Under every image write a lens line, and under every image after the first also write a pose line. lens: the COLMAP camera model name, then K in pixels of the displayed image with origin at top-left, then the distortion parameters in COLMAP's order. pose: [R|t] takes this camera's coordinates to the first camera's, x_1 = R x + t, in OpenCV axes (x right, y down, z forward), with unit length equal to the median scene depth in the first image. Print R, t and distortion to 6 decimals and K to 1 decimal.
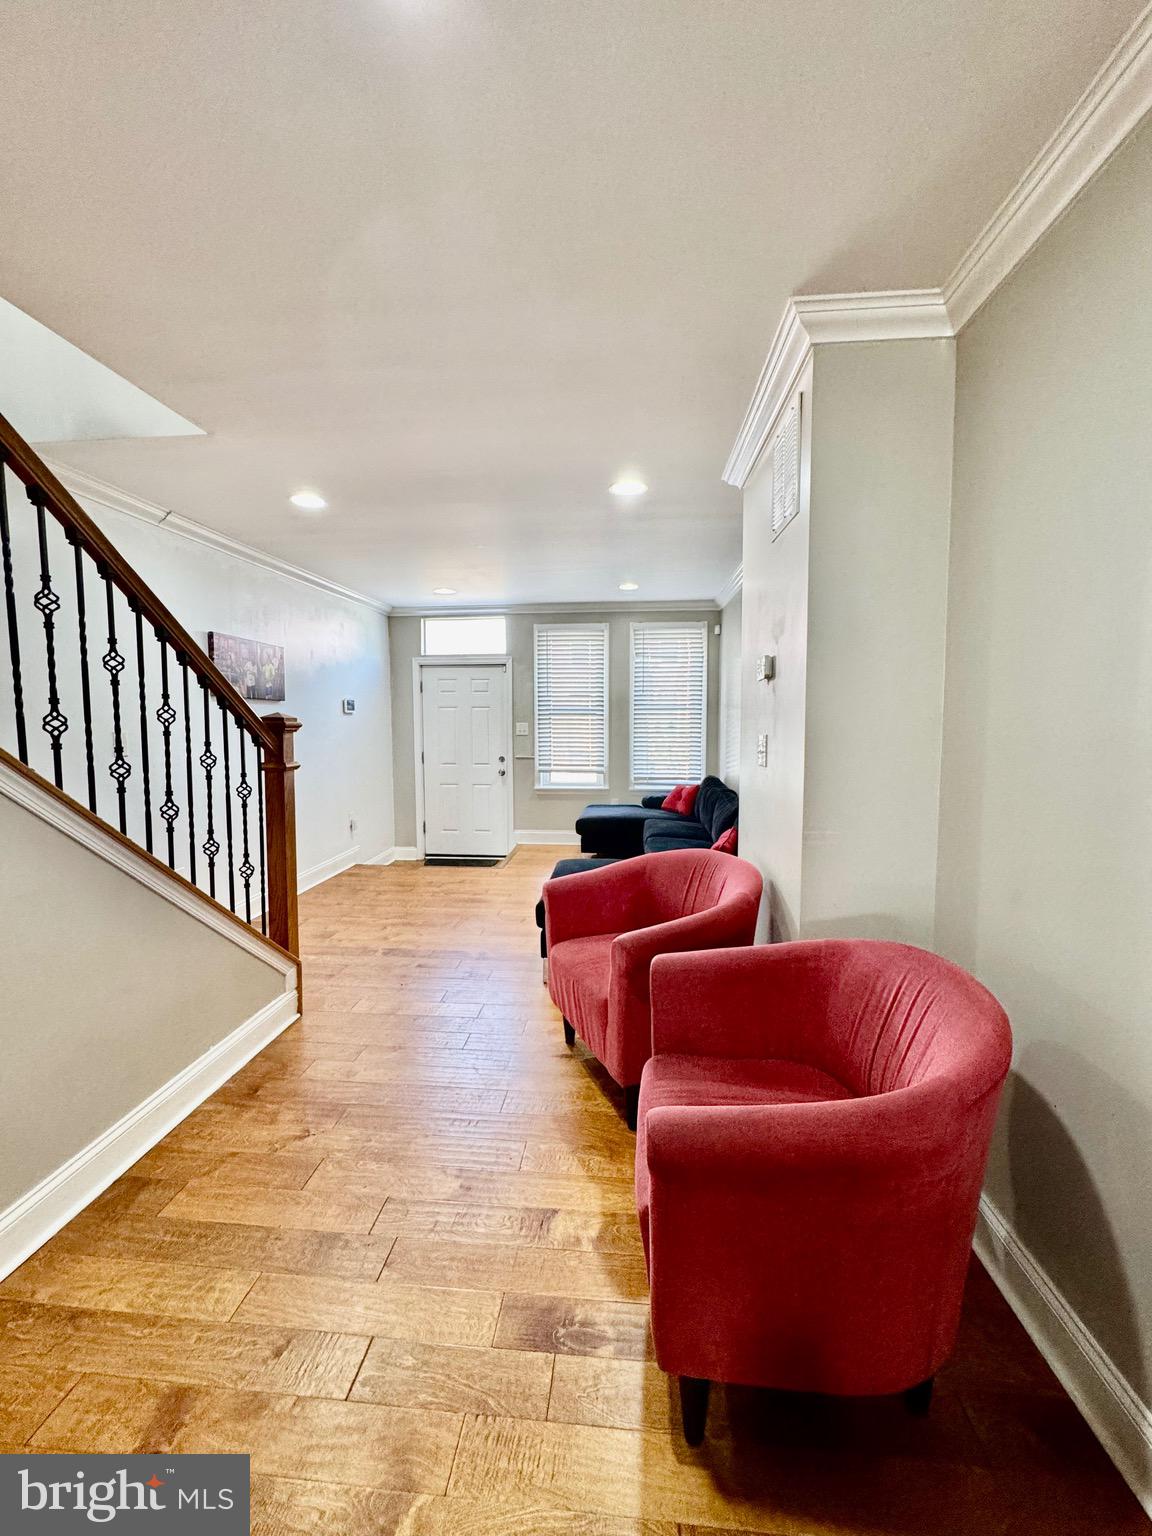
lens RADIAL K [[610.5, 0, 579.4], [0, 610.5, 772.2], [0, 0, 1]] dist [0.000188, 0.000756]
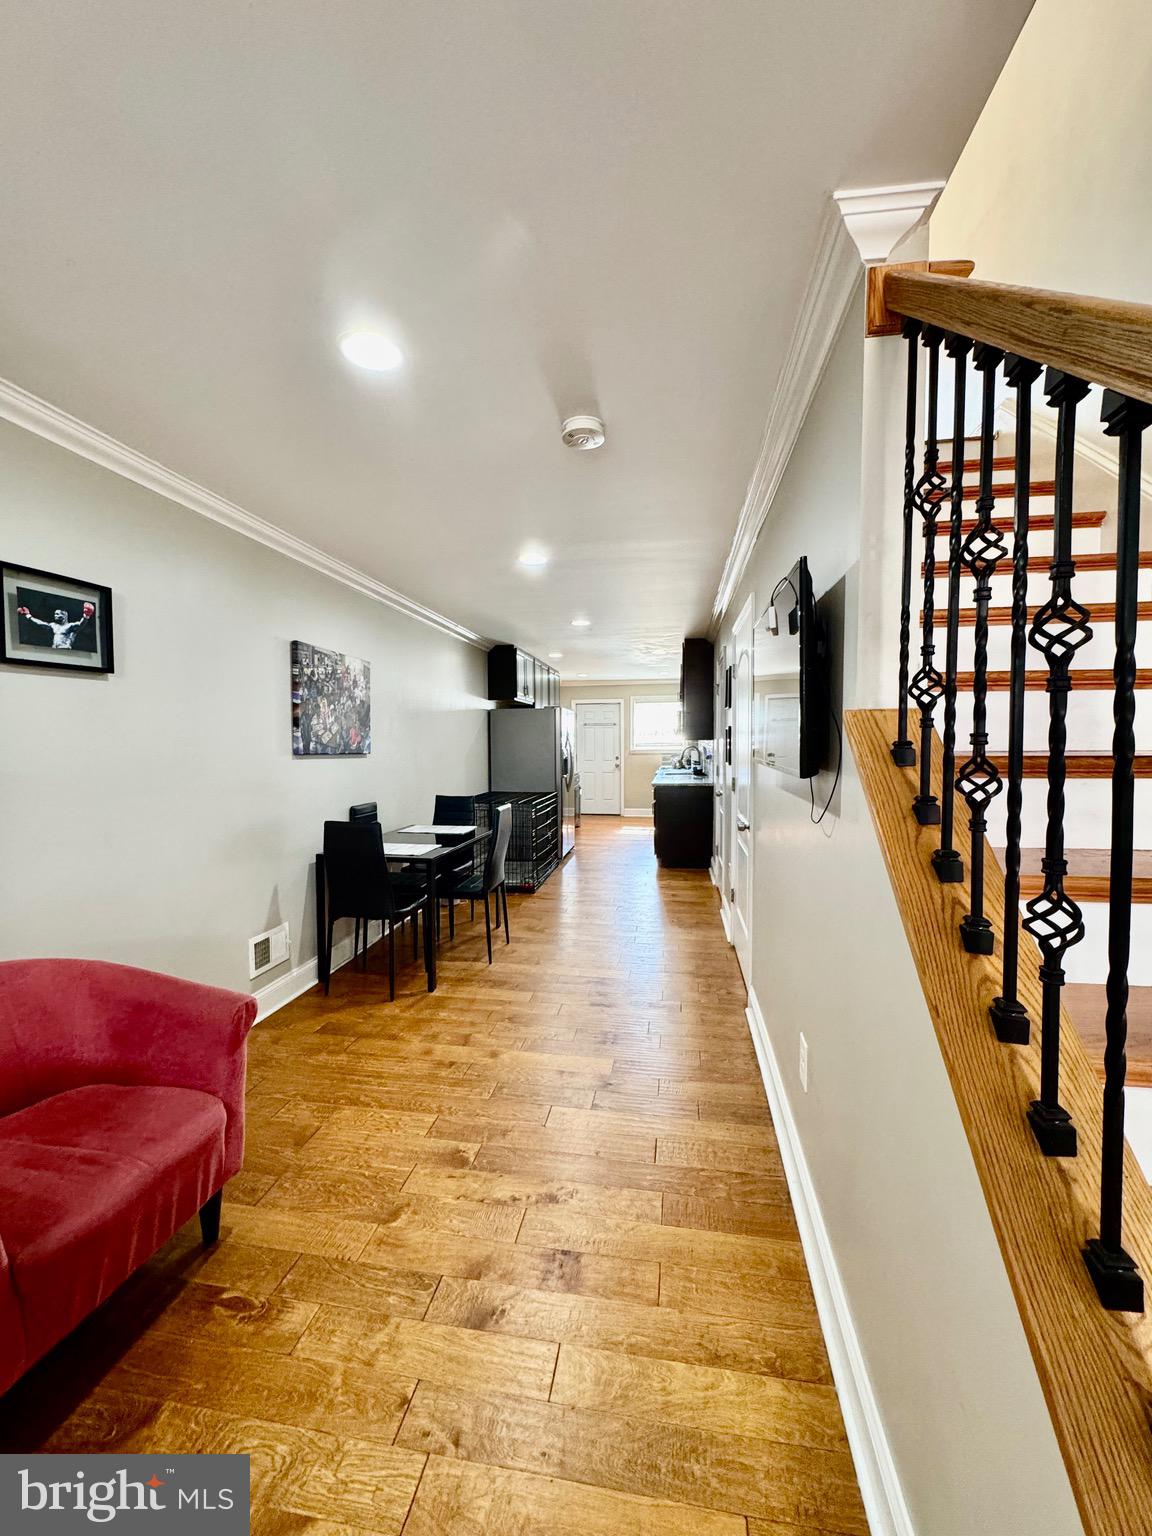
lens RADIAL K [[597.1, 0, 576.0], [0, 597.1, 768.0], [0, 0, 1]] dist [-0.000026, 0.000091]
pose [[-0.997078, 0.002760, 0.076336, -0.164186], [0.013100, 0.990719, 0.135294, -0.047273], [-0.075254, 0.135899, -0.987861, 0.448346]]
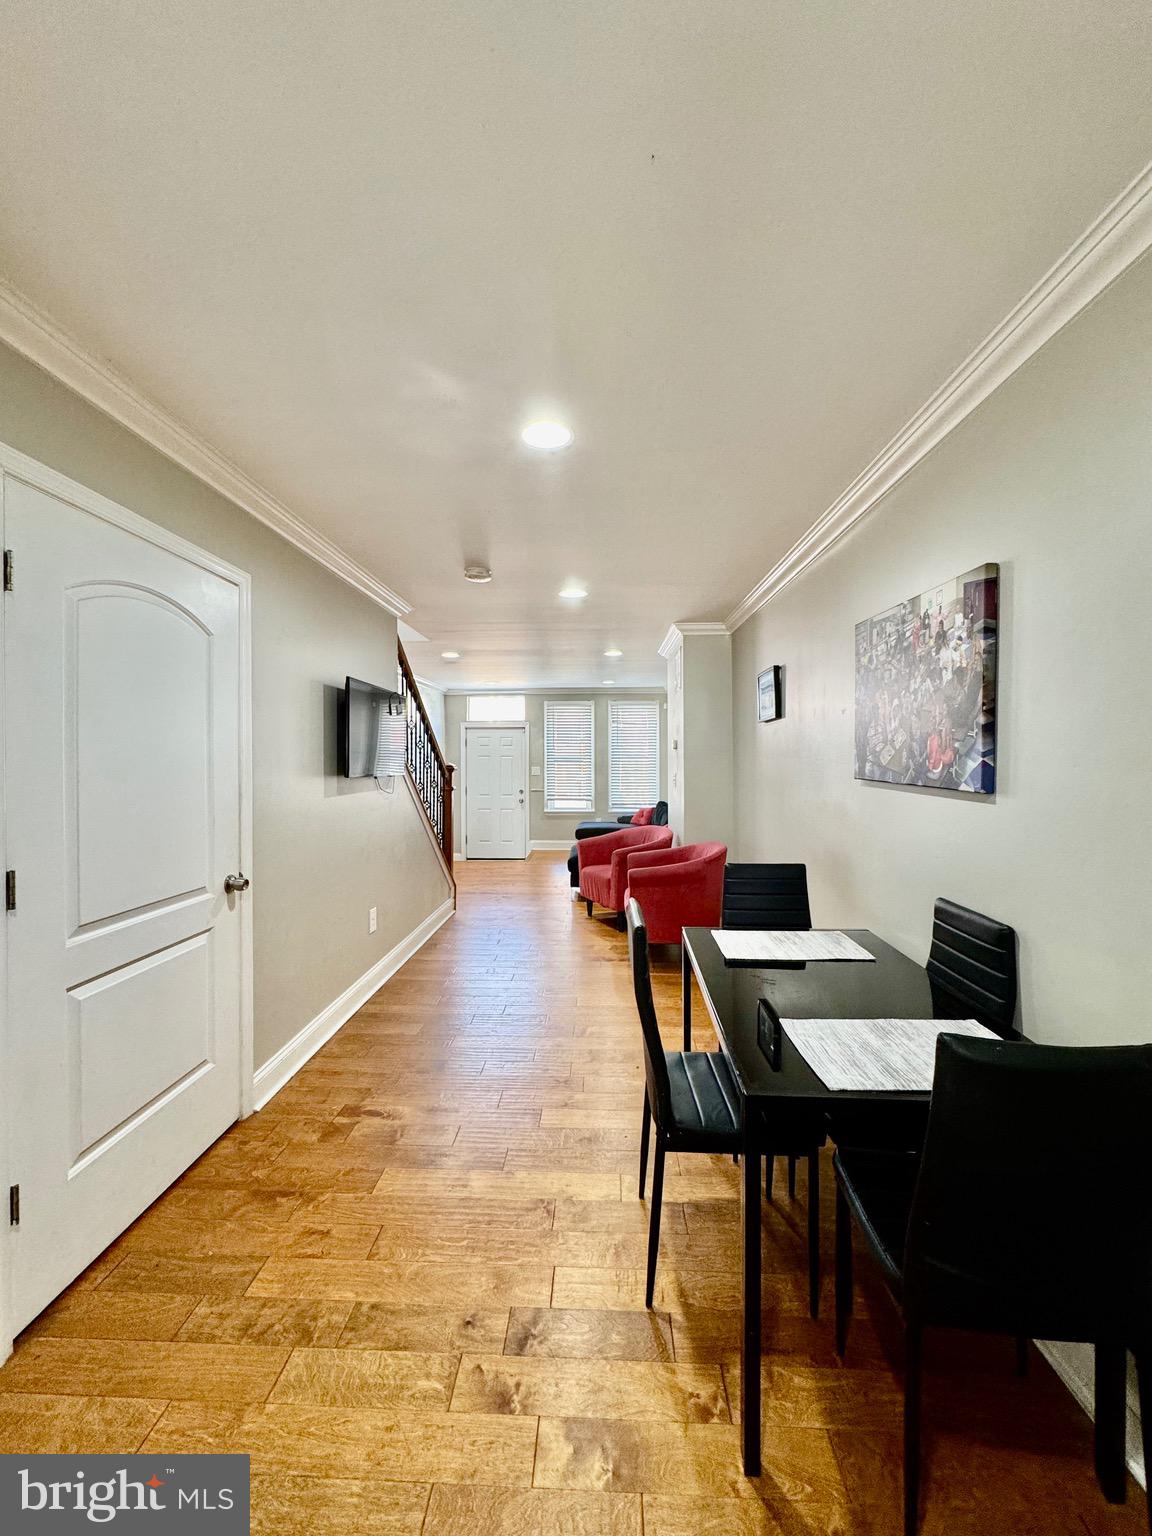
lens RADIAL K [[615.7, 0, 578.2], [0, 615.7, 768.2], [0, 0, 1]] dist [-0.000278, 0.000571]
pose [[0.998648, -0.000064, 0.051983, -0.073730], [0.004031, 0.997083, -0.076223, 0.038511], [-0.051827, 0.076330, 0.995735, -0.521985]]
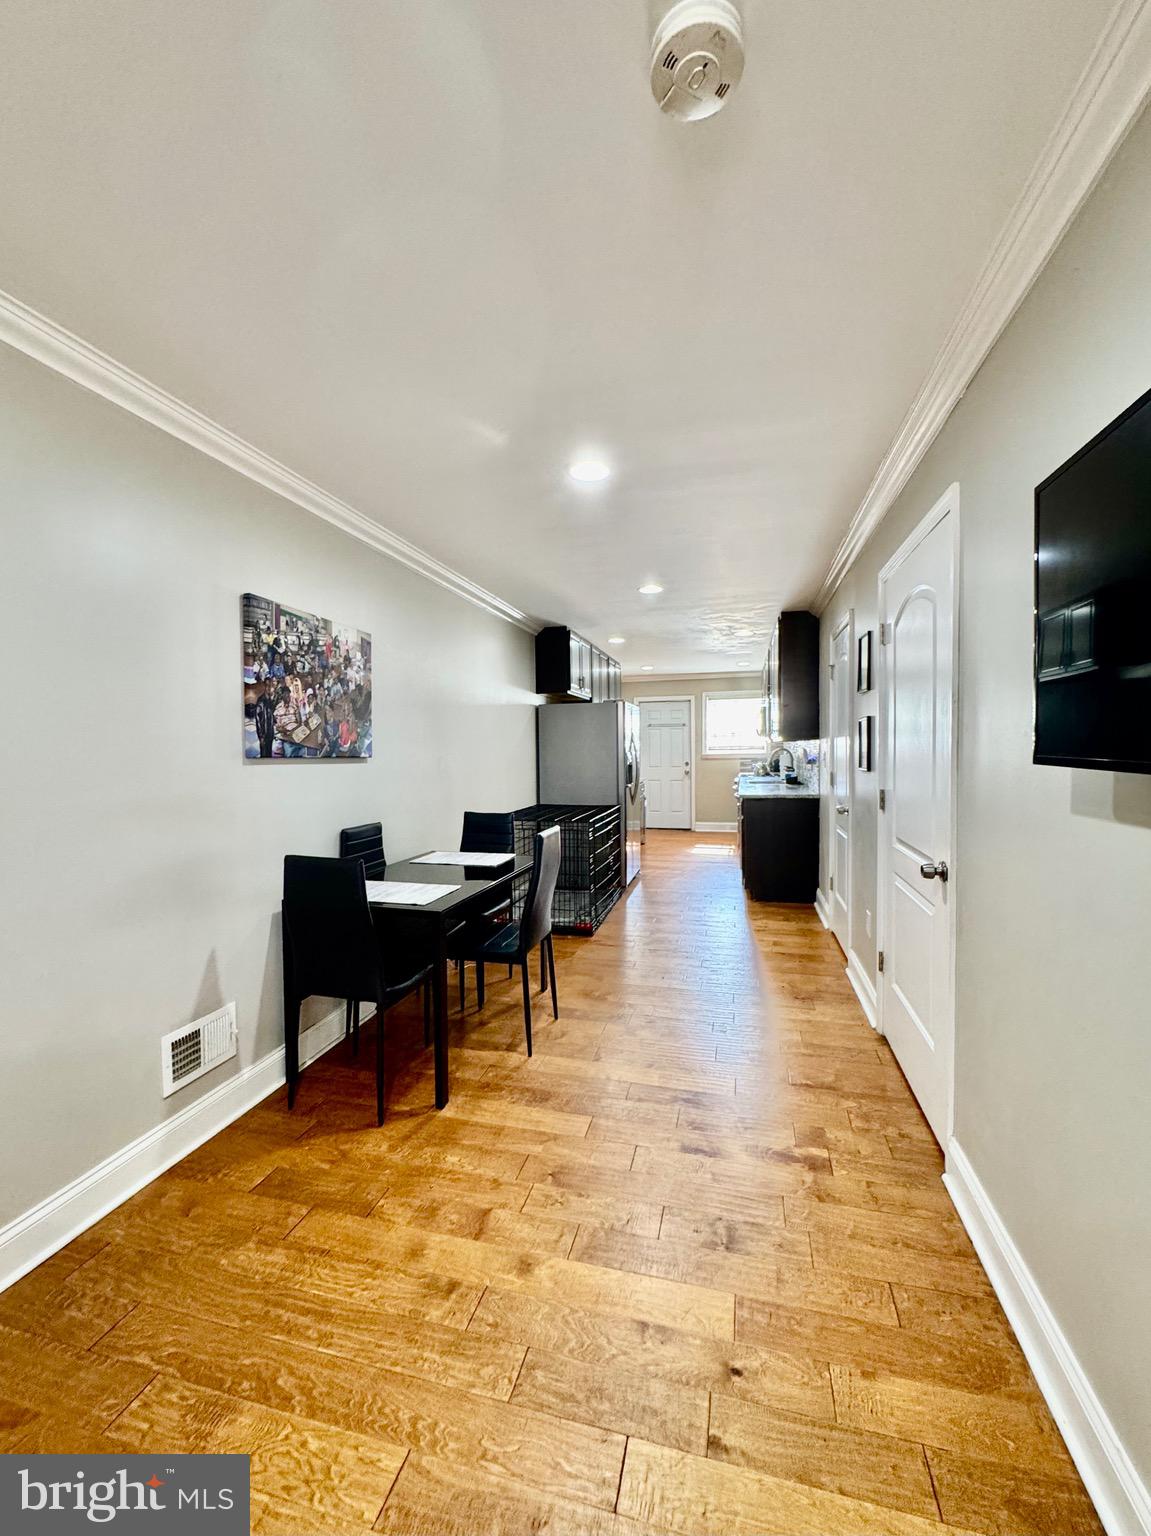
lens RADIAL K [[615.7, 0, 577.7], [0, 615.7, 768.2], [0, 0, 1]] dist [-0.000278, 0.000571]
pose [[-0.985821, 0.006641, 0.167666, -0.136635], [0.027457, 0.992133, 0.122144, -0.023201], [-0.165536, 0.125015, -0.978248, 0.265839]]
